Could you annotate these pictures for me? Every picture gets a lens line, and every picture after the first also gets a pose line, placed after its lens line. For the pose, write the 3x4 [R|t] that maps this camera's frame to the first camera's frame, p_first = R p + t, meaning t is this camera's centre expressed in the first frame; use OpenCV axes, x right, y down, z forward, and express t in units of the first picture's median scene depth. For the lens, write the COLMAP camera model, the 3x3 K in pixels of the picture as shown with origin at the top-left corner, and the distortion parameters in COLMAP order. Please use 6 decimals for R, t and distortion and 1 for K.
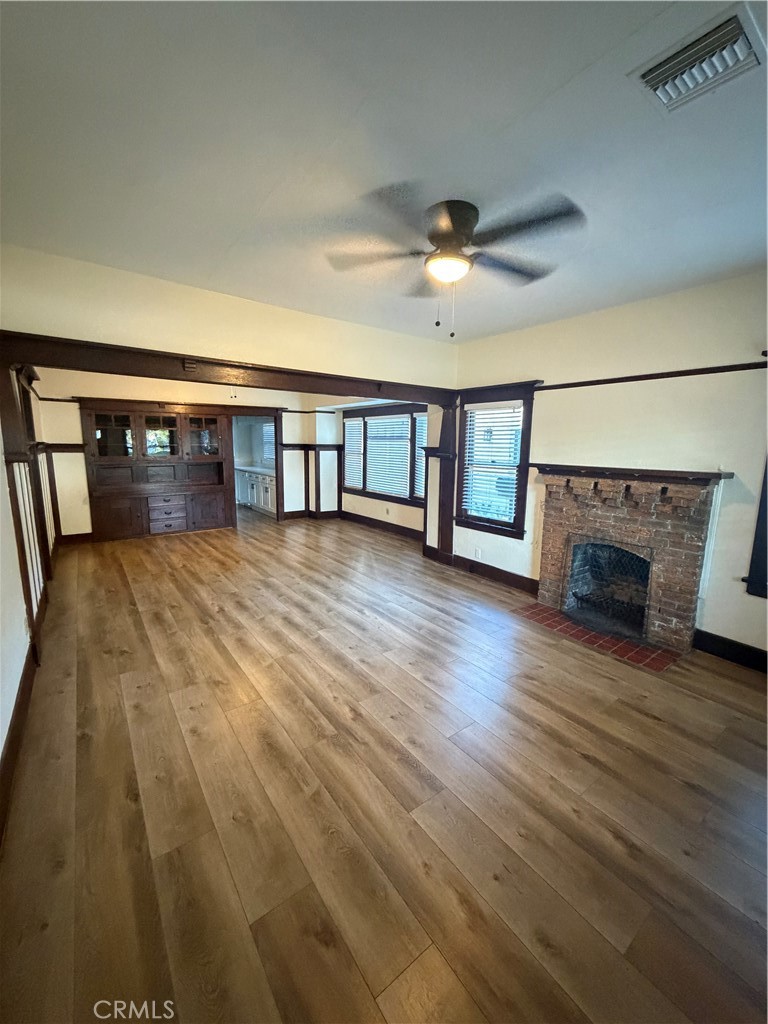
lens RADIAL K [[407.7, 0, 386.5], [0, 407.7, 511.0], [0, 0, 1]] dist [0.000220, -0.000199]
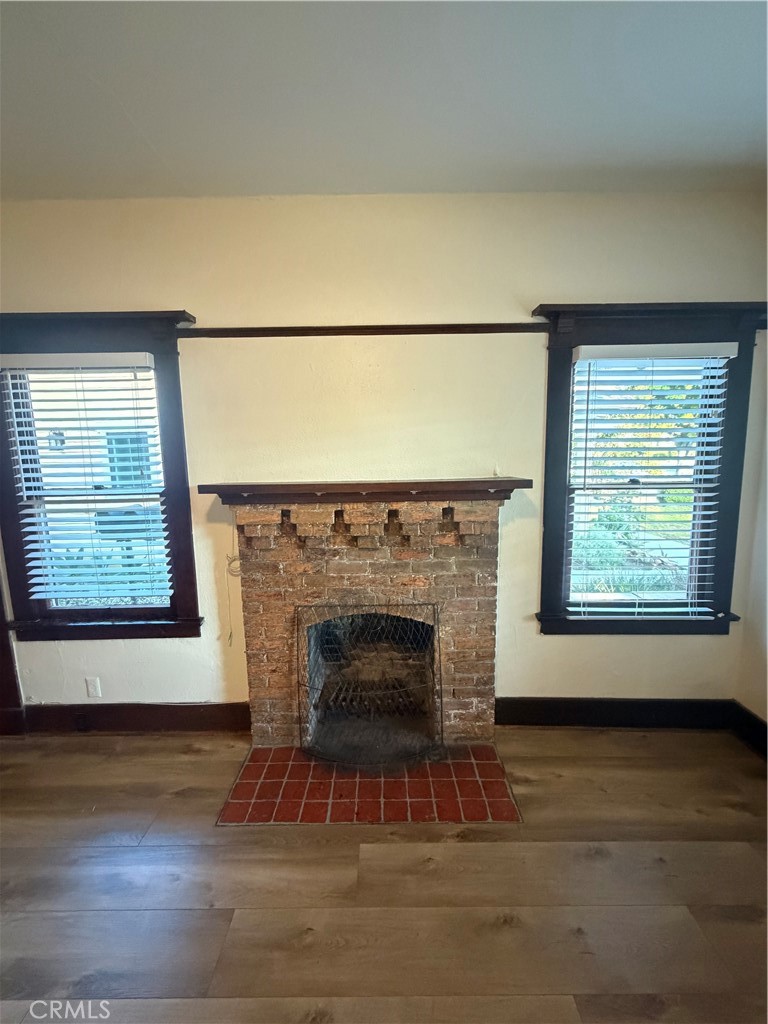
lens RADIAL K [[407.7, 0, 391.8], [0, 407.7, 511.2], [0, 0, 1]] dist [0.000220, -0.000199]
pose [[0.600327, -0.127352, 0.789550, 0.115732], [0.155710, 0.986960, 0.040802, -0.076037], [-0.784450, 0.098446, 0.612329, 0.570969]]
